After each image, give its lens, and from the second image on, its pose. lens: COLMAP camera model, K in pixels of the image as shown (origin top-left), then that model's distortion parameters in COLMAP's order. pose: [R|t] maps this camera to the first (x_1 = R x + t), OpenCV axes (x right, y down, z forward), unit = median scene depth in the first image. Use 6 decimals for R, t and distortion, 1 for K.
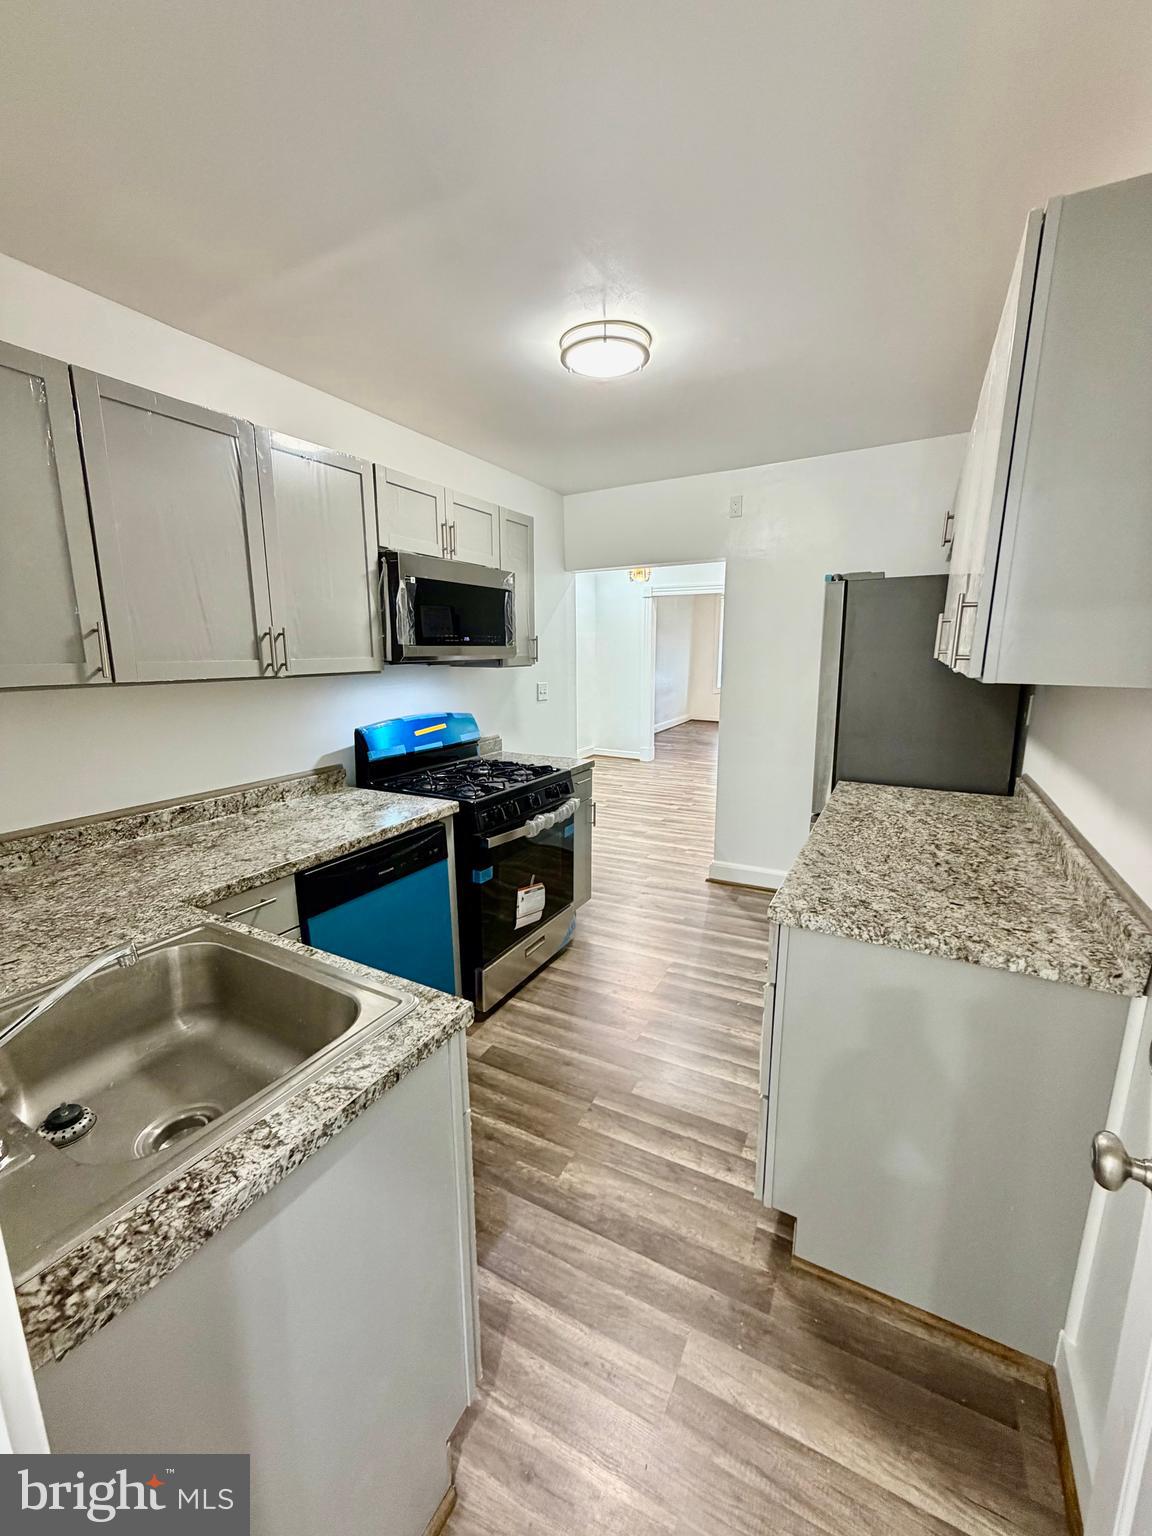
lens RADIAL K [[612.4, 0, 582.8], [0, 612.4, 766.0], [0, 0, 1]] dist [-0.002398, 0.000533]
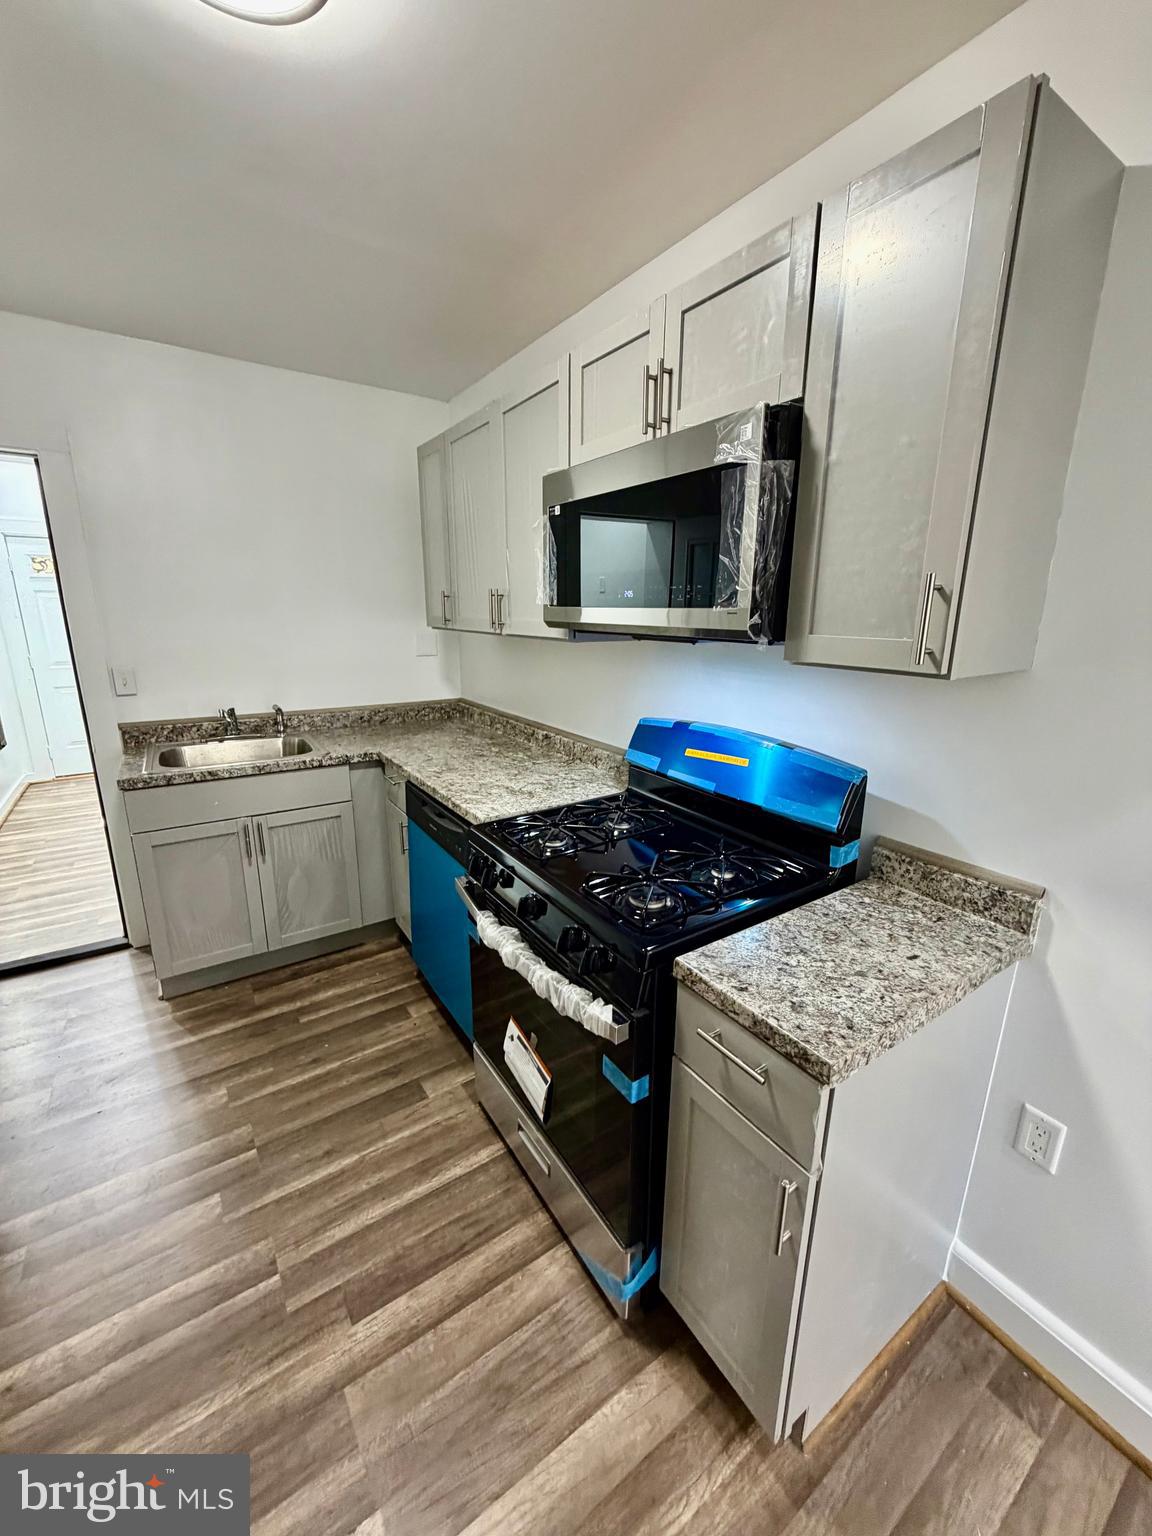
lens RADIAL K [[612.4, 0, 570.3], [0, 612.4, 763.1], [0, 0, 1]] dist [-0.002398, 0.000533]
pose [[-0.476277, 0.217159, -0.852058, 0.368941], [-0.174292, 0.926480, 0.333551, -0.272019], [0.861848, 0.307369, -0.403412, 1.380834]]
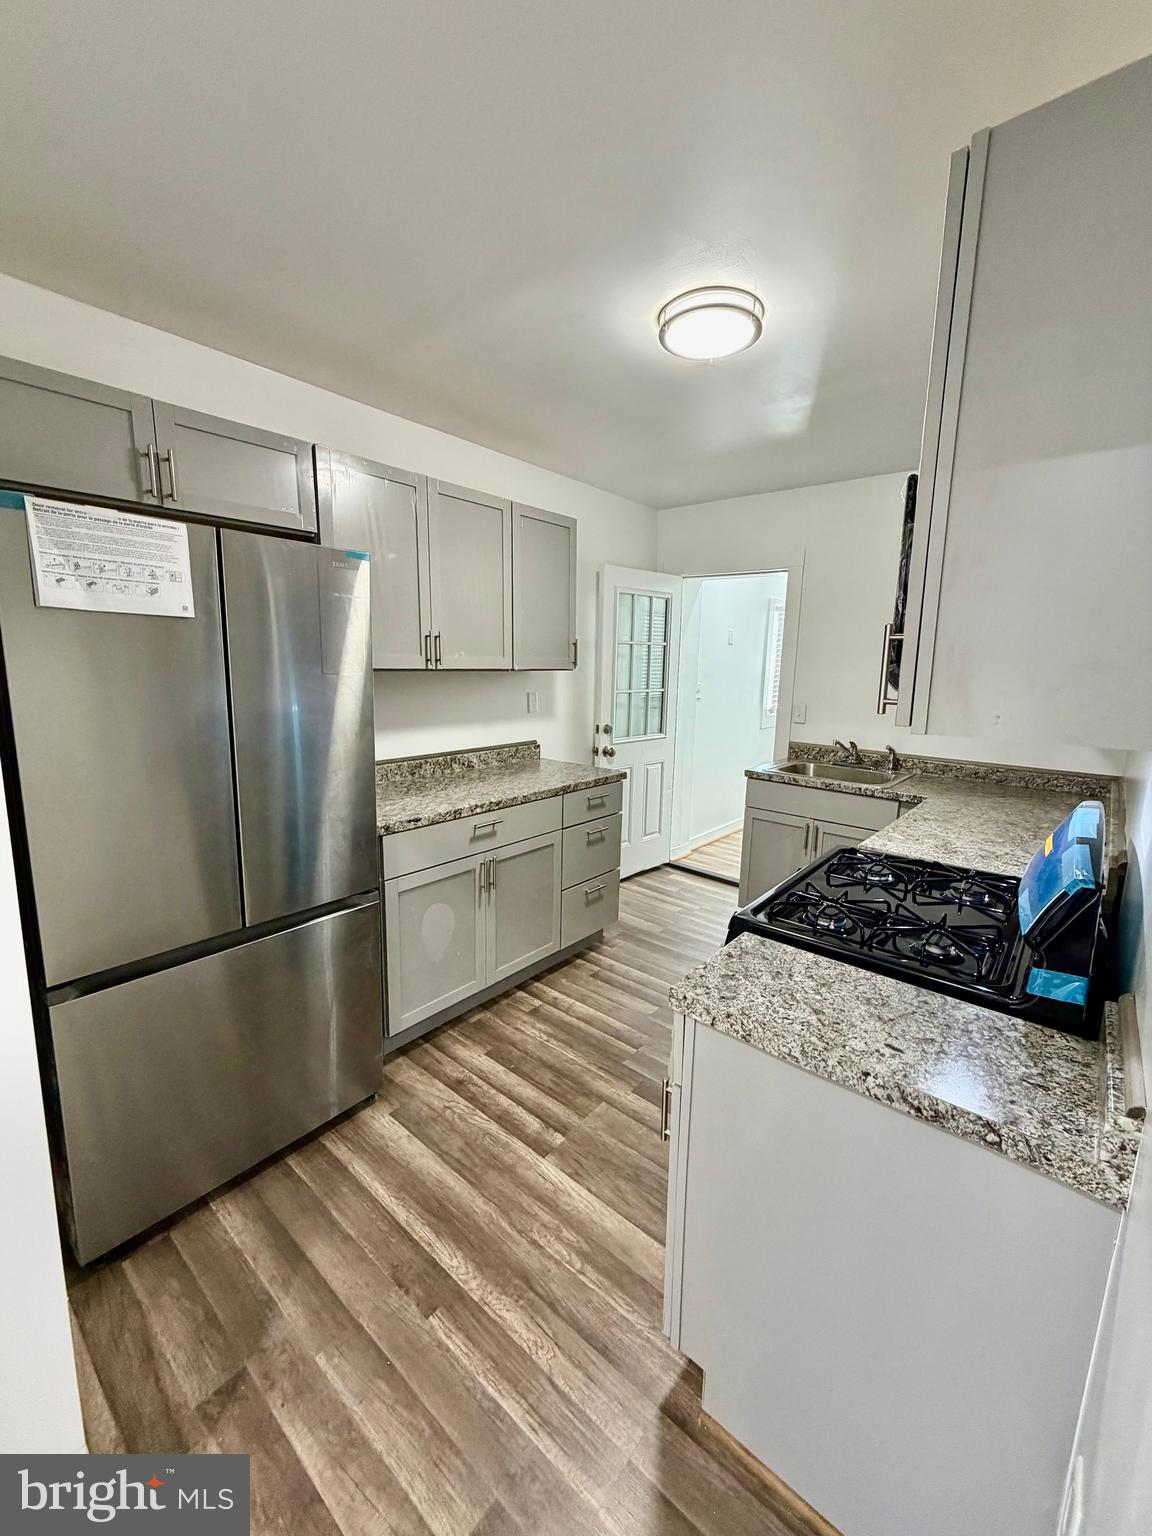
lens RADIAL K [[612.4, 0, 577.6], [0, 612.4, 759.8], [0, 0, 1]] dist [-0.002398, 0.000533]
pose [[-0.975538, -0.048951, 0.214313, 0.066446], [0.028889, 0.937891, 0.345725, -0.342487], [-0.217926, 0.343459, -0.913534, 1.749267]]
